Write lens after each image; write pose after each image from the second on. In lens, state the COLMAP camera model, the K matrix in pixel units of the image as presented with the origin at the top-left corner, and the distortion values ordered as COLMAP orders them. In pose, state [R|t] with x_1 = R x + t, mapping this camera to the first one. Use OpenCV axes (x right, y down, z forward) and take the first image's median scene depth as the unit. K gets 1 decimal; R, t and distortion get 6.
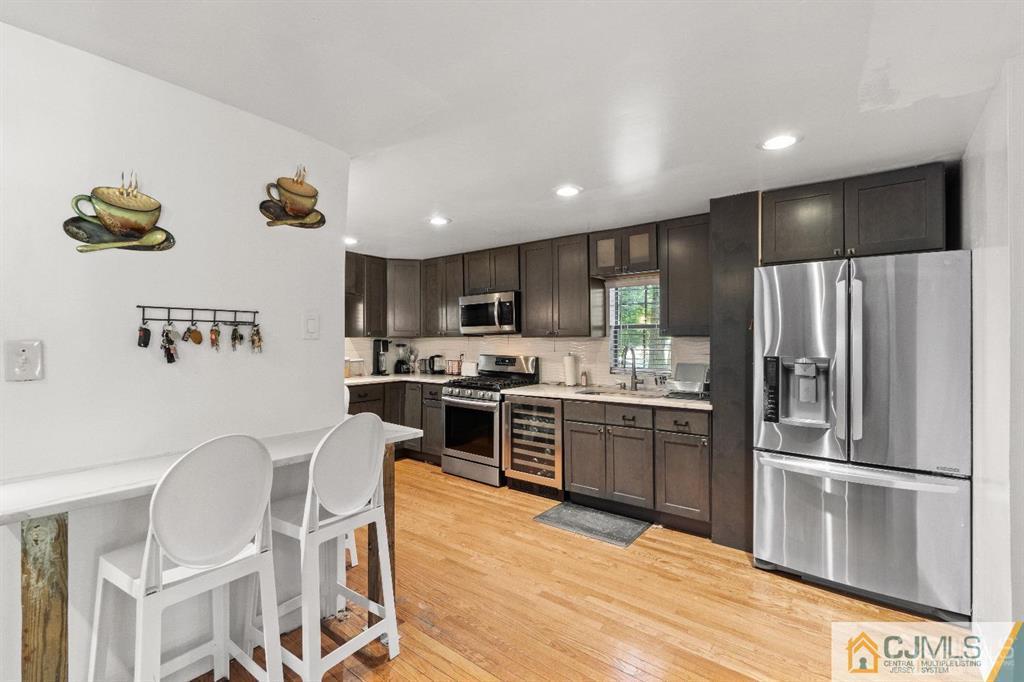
lens RADIAL K [[443.6, 0, 519.5], [0, 443.6, 341.9], [0, 0, 1]] dist [-0.003035, 0.000290]
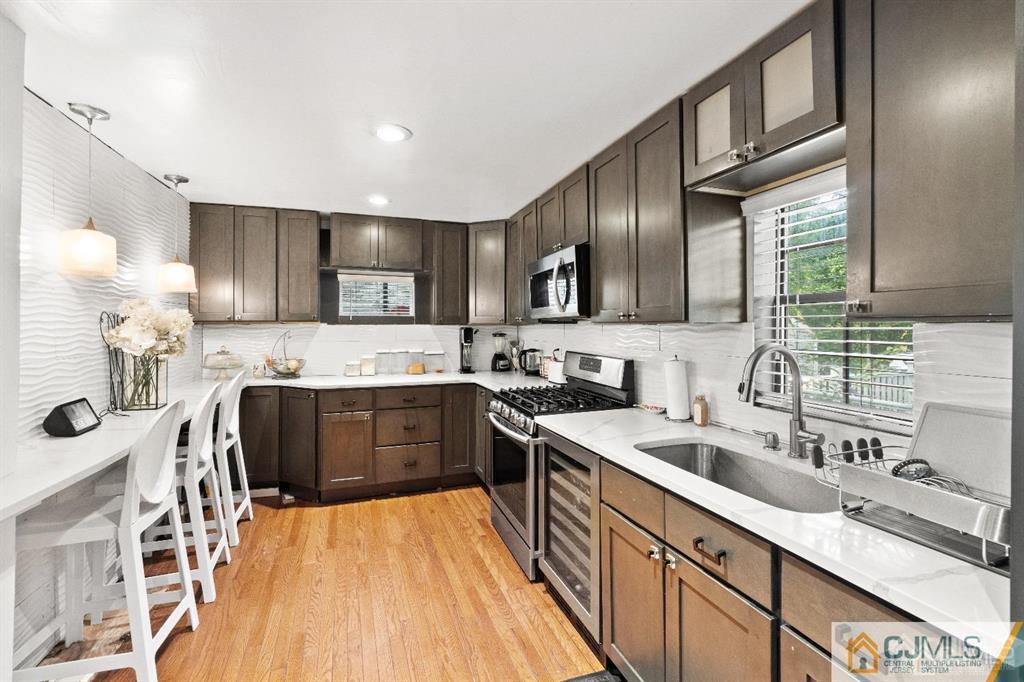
lens RADIAL K [[443.6, 0, 513.1], [0, 443.6, 329.6], [0, 0, 1]] dist [-0.003035, 0.000290]
pose [[0.829810, 0.001644, -0.558044, 0.284552], [0.000985, 0.999990, 0.004409, -0.007487], [0.558046, -0.004208, 0.829799, 0.558512]]
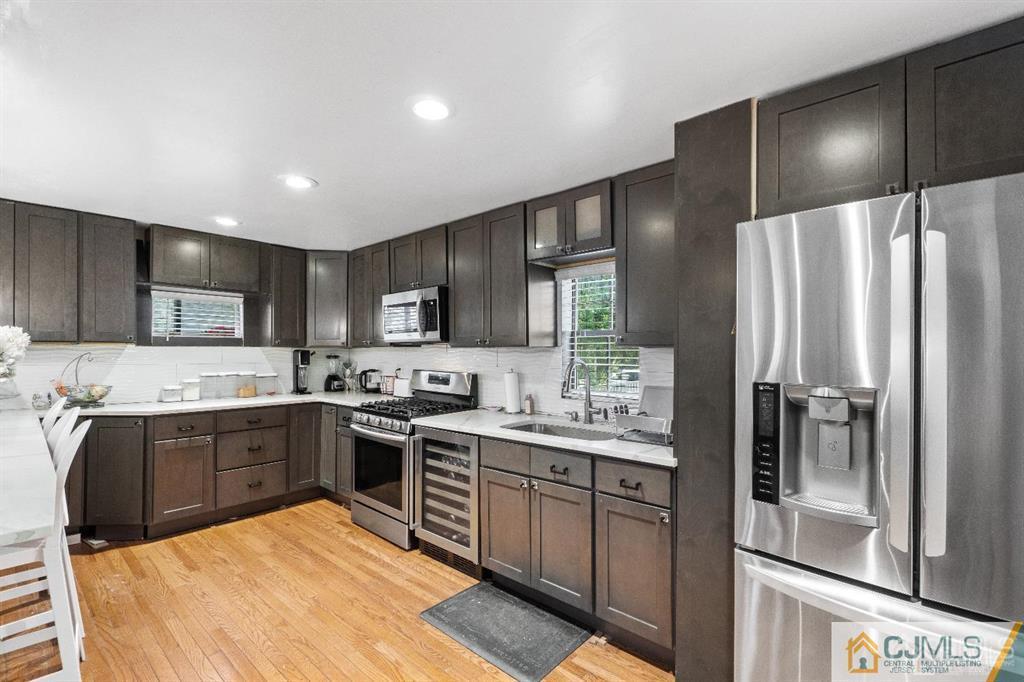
lens RADIAL K [[443.6, 0, 526.1], [0, 443.6, 351.9], [0, 0, 1]] dist [-0.003035, 0.000290]
pose [[0.998013, 0.001734, -0.062984, 0.216083], [-0.001750, 0.999998, -0.000210, -0.003502], [0.062984, 0.000319, 0.998014, 0.305628]]
